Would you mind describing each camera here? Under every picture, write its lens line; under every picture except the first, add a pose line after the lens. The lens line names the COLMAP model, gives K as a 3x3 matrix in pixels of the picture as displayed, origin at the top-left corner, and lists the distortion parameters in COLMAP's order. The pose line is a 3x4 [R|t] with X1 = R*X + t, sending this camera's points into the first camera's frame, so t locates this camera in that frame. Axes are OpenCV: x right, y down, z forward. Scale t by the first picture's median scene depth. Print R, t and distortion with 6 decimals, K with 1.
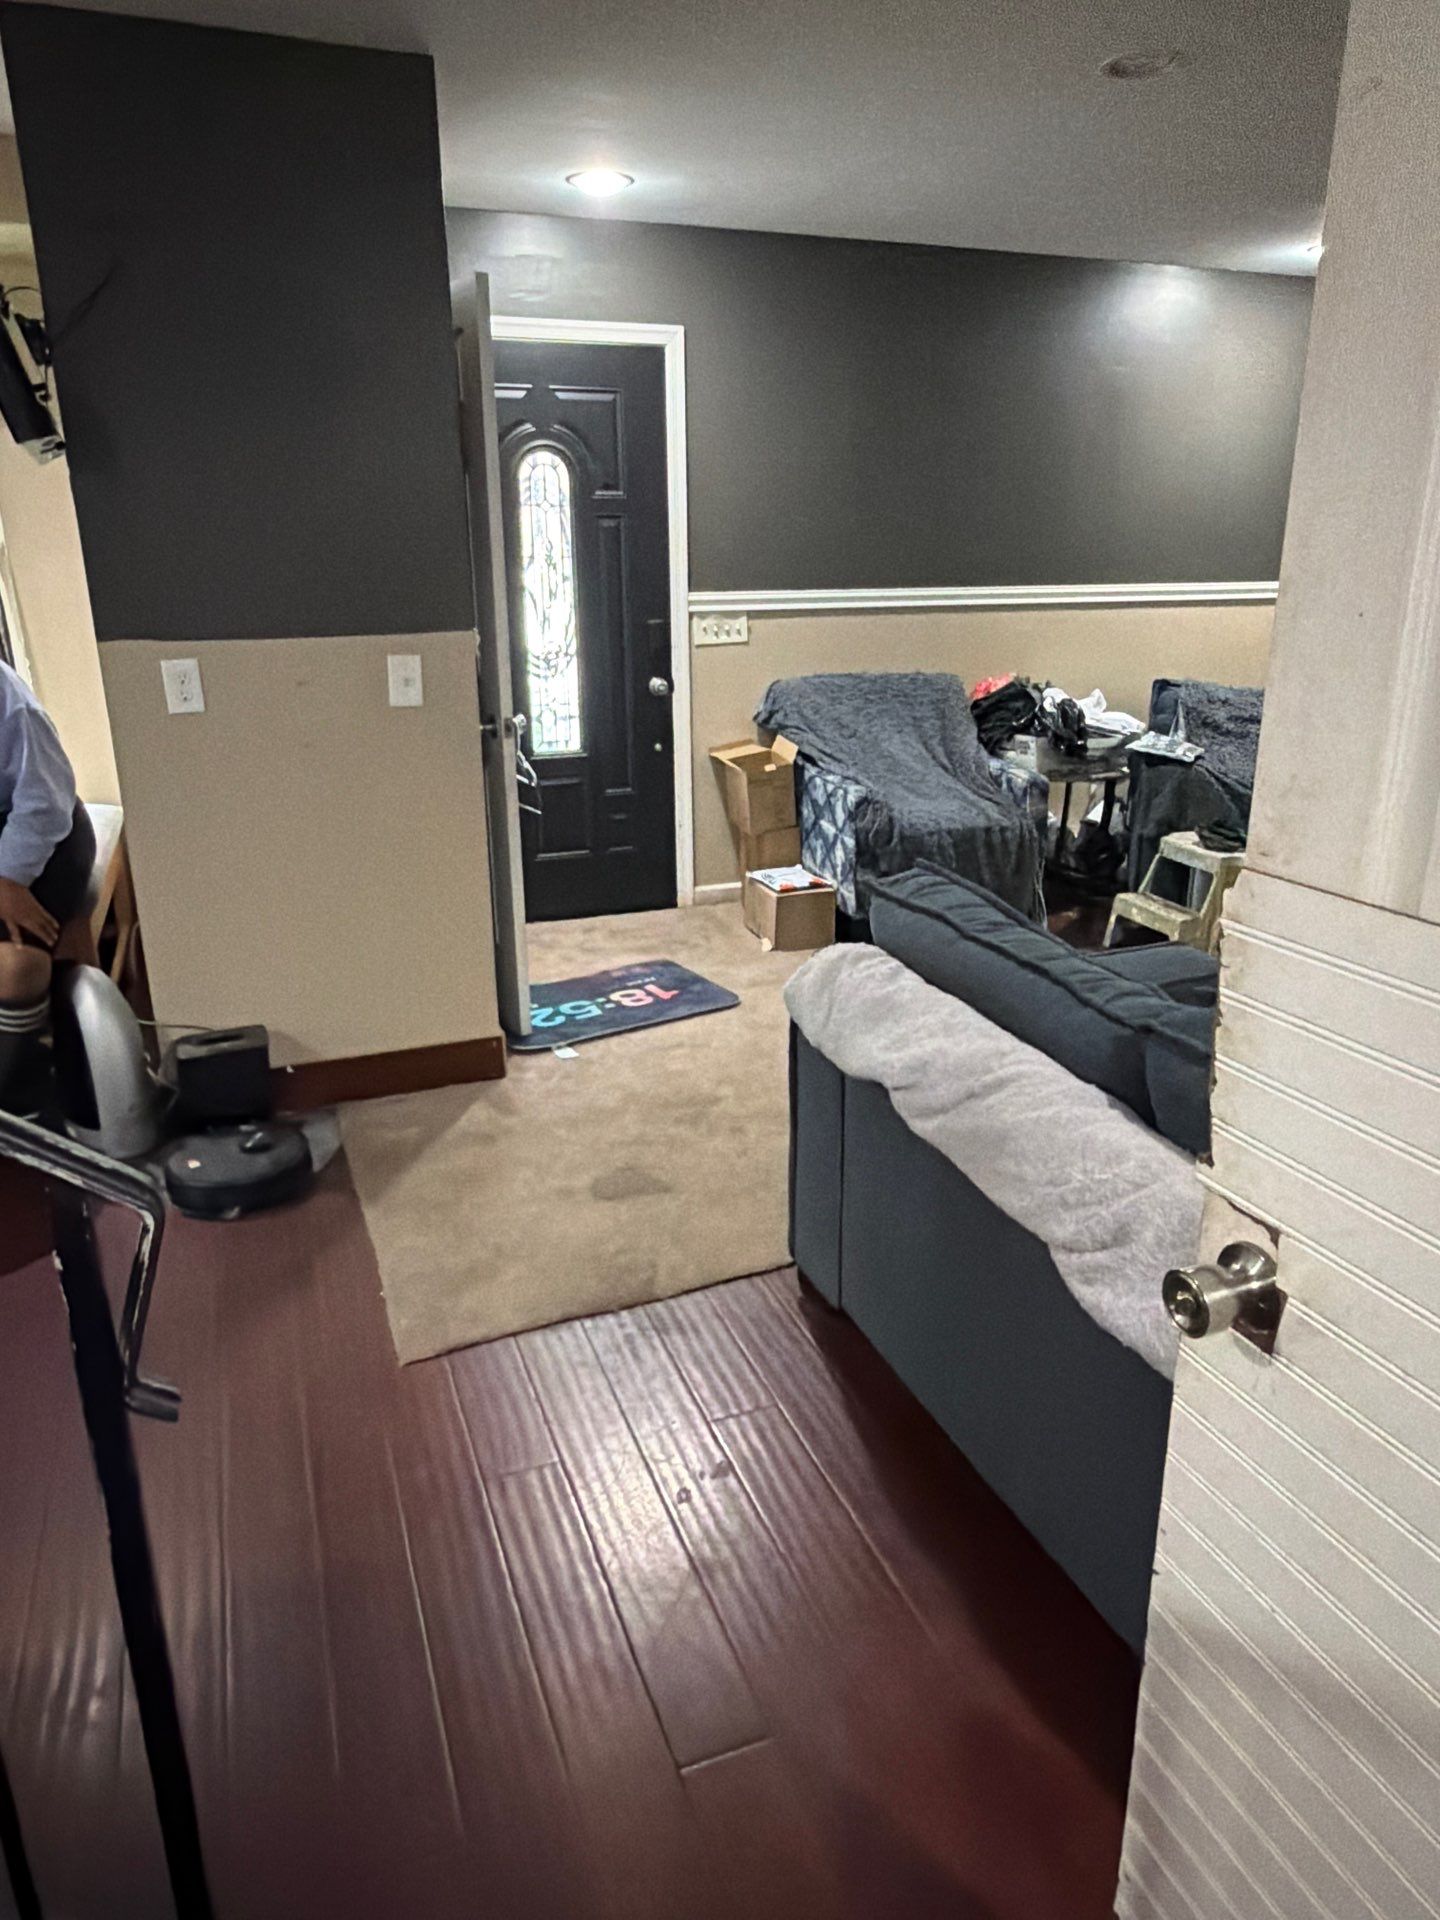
lens RADIAL K [[1264.8, 0, 724.9], [0, 1264.8, 960.0], [0, 0, 1]] dist [-0.002891, 0.000410]
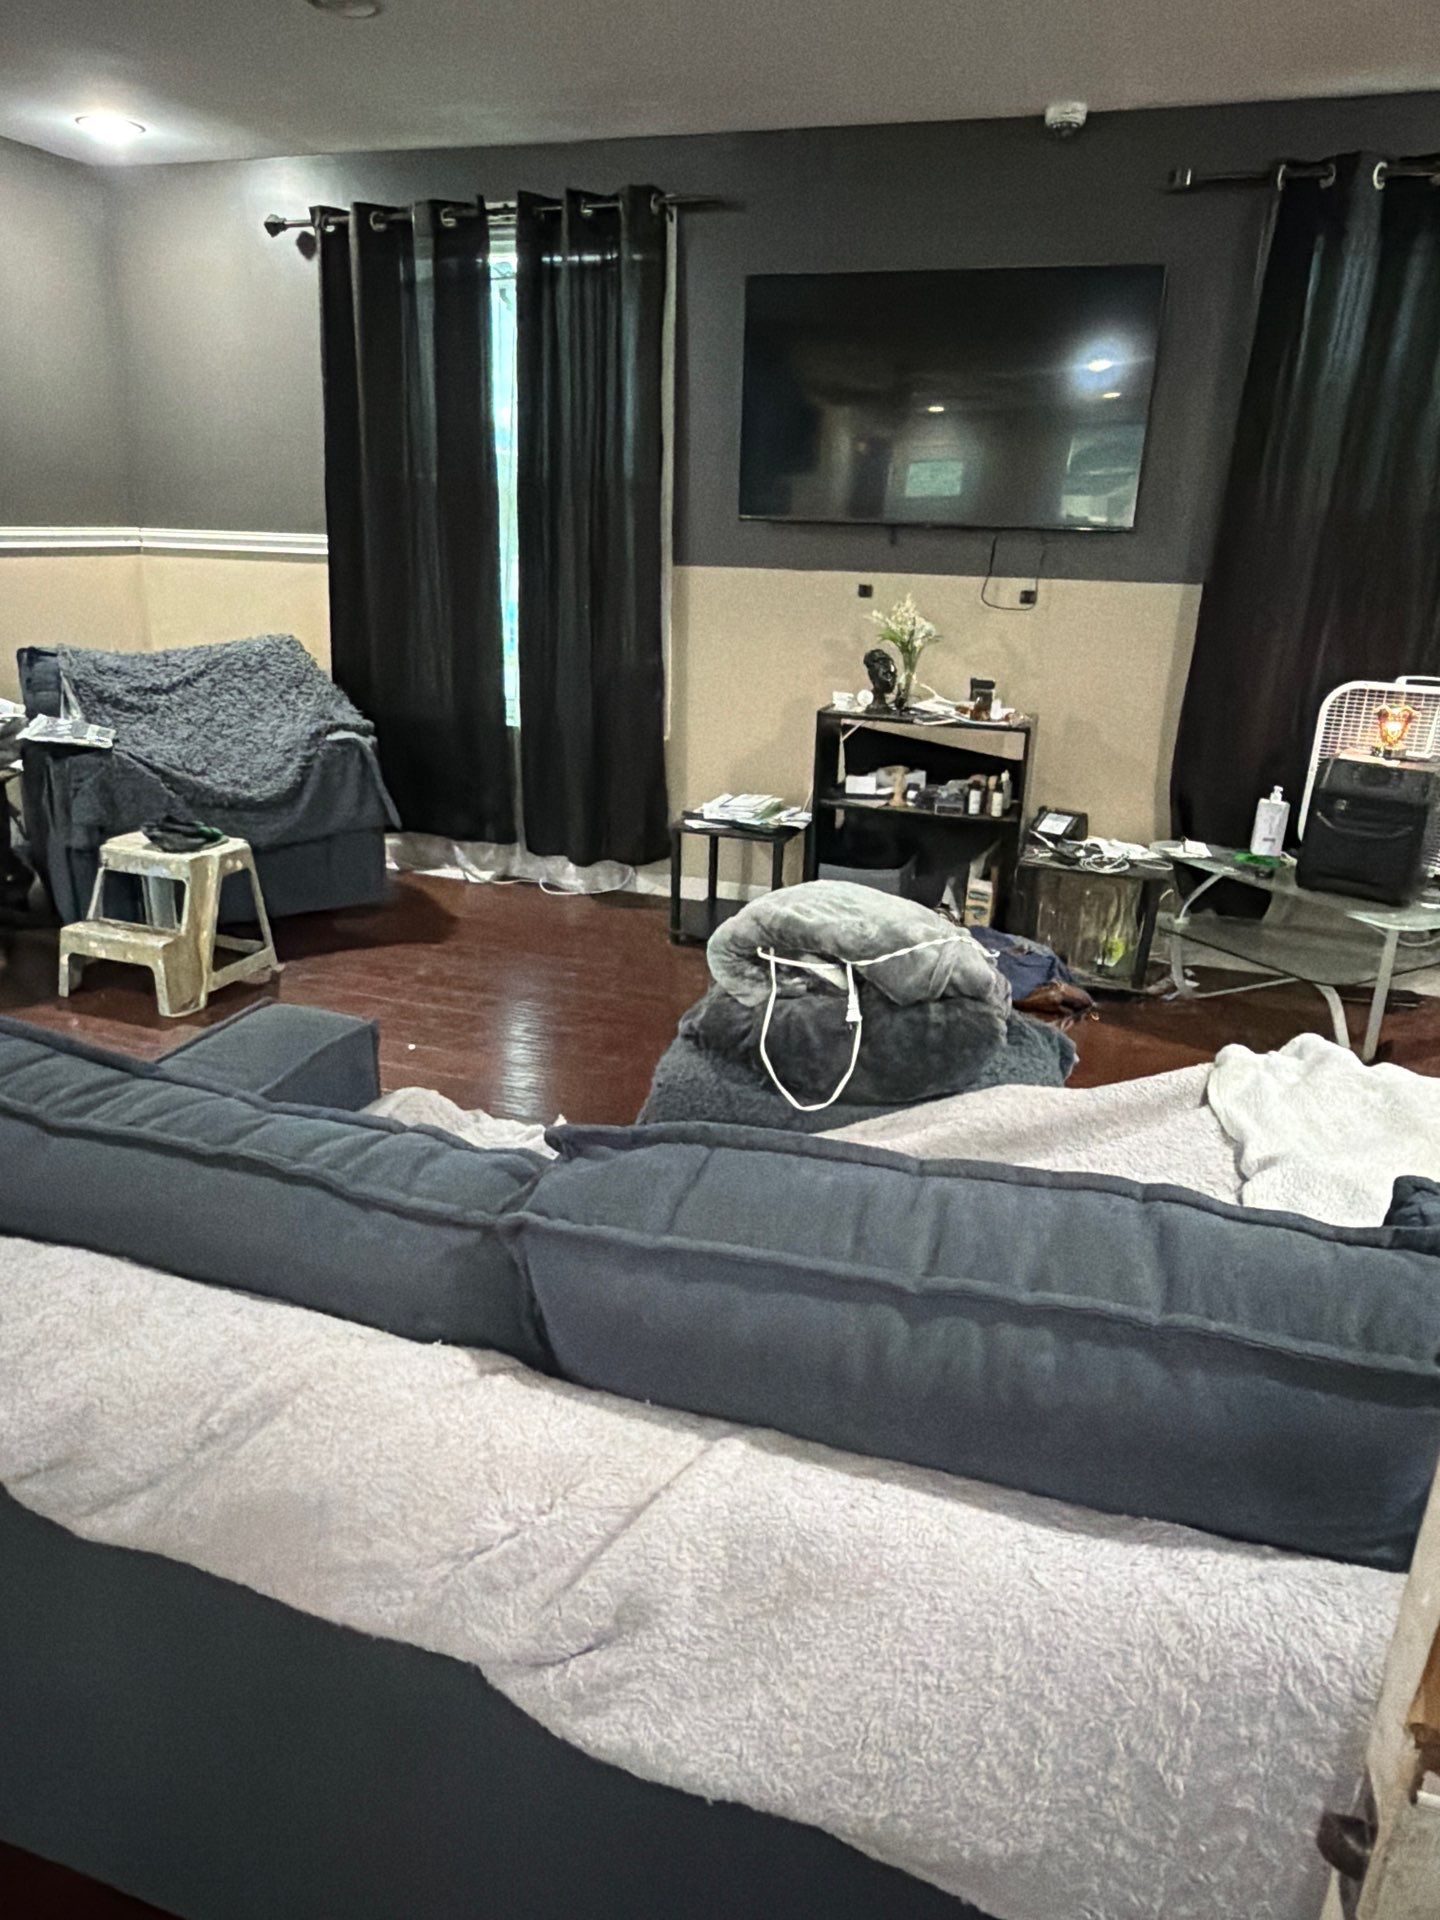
lens RADIAL K [[1264.8, 0, 724.9], [0, 1264.8, 960.0], [0, 0, 1]] dist [-0.002891, 0.000410]
pose [[0.637048, -0.232154, 0.735034, -0.003816], [0.211164, 0.969650, 0.123241, -0.041844], [-0.741337, 0.076703, 0.666736, 0.182458]]
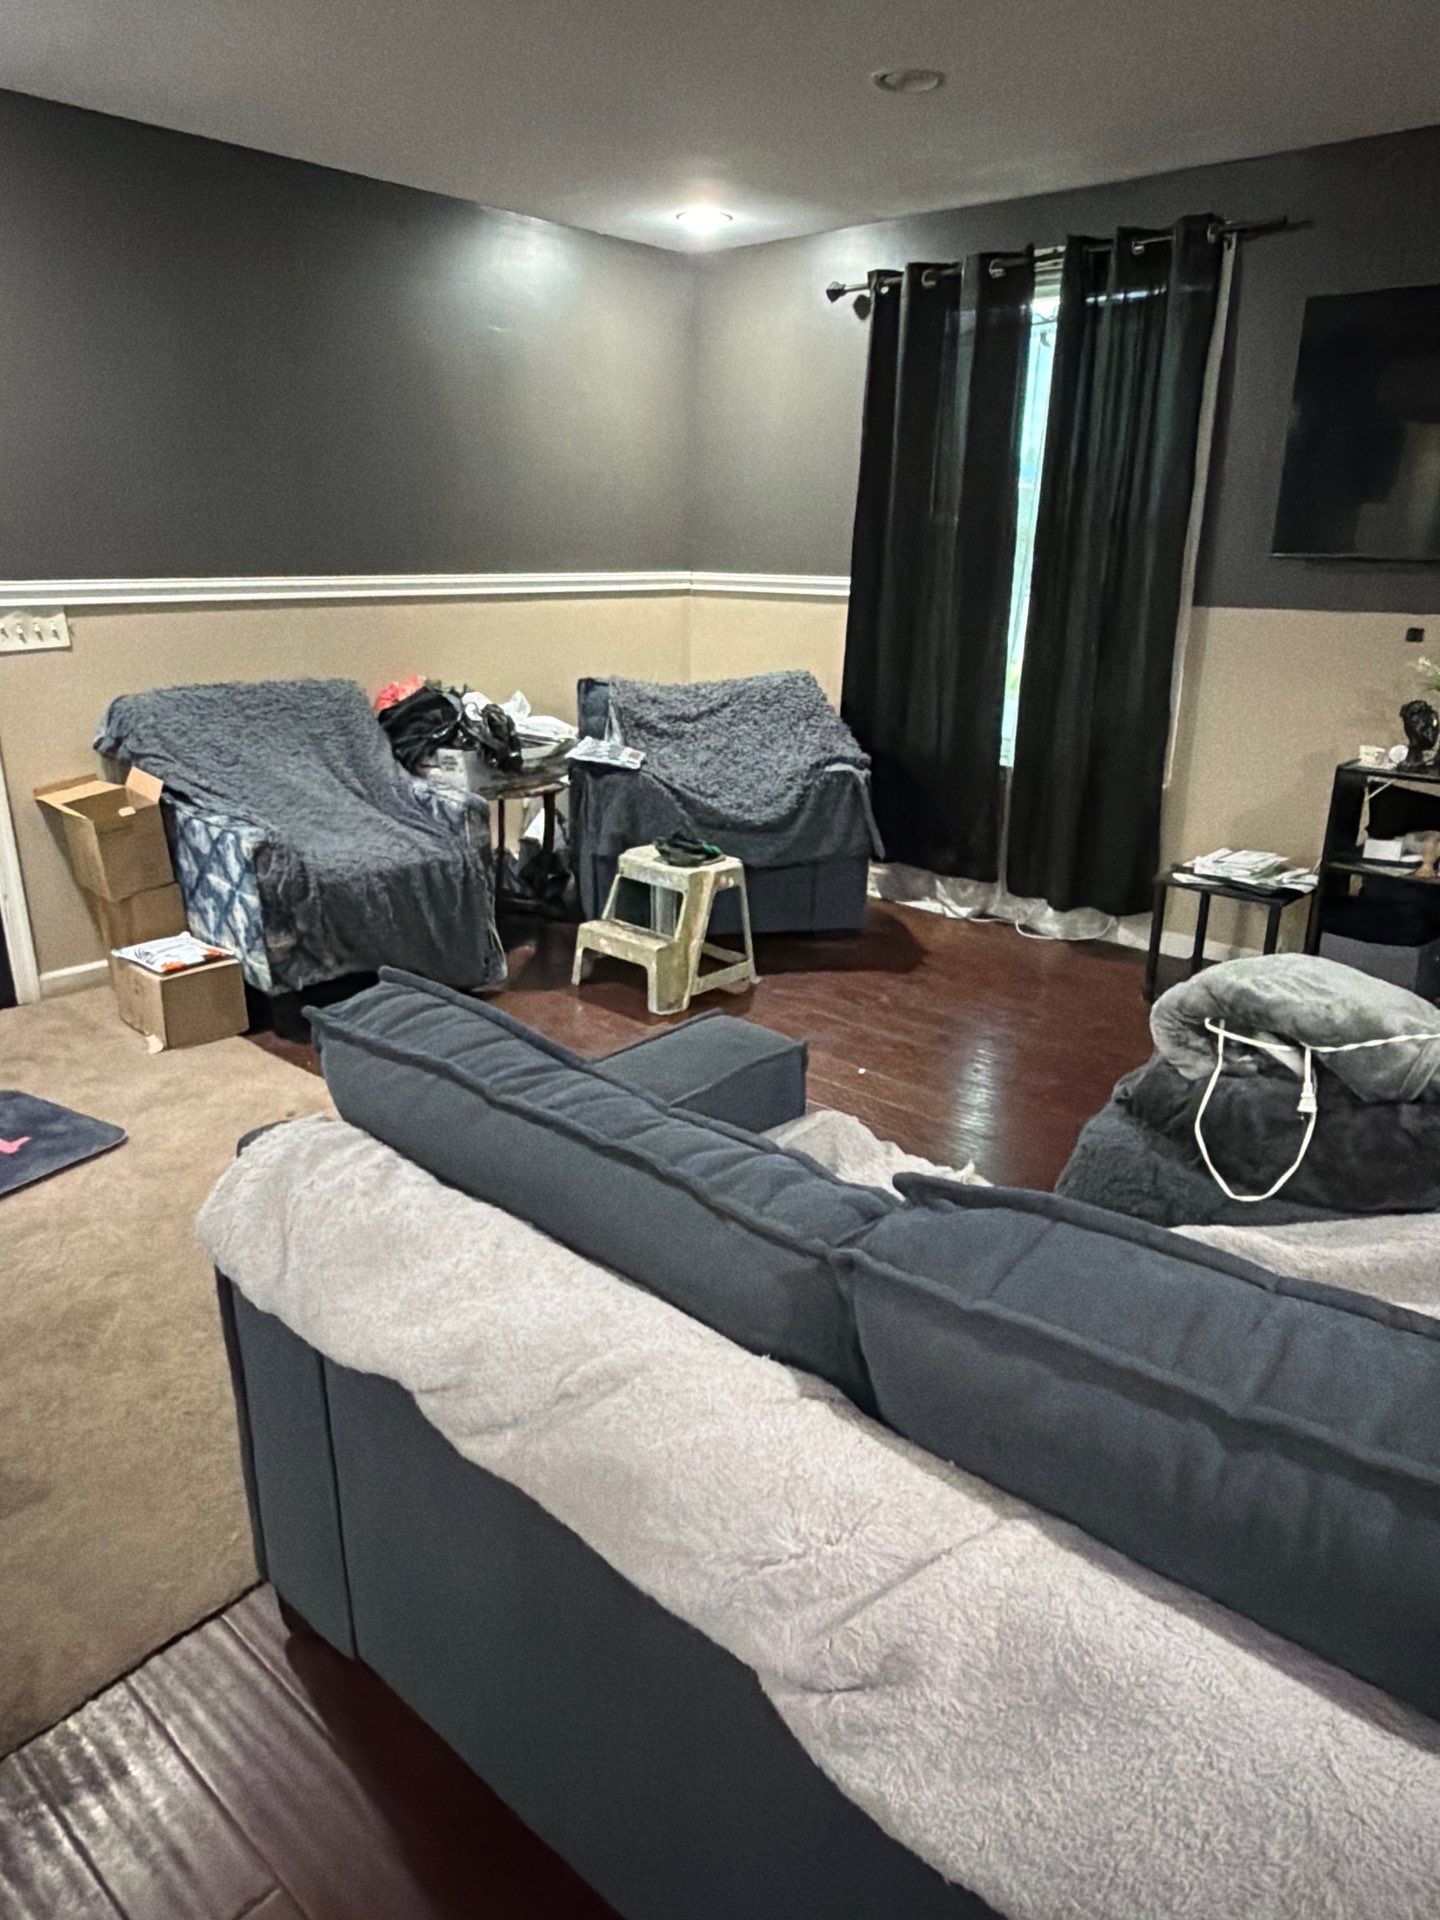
lens RADIAL K [[1264.8, 0, 724.9], [0, 1264.8, 960.0], [0, 0, 1]] dist [-0.002891, 0.000410]
pose [[0.889133, -0.130013, 0.438793, 0.010563], [0.129378, 0.991095, 0.031498, -0.041442], [-0.438981, 0.028765, 0.898036, 0.164363]]
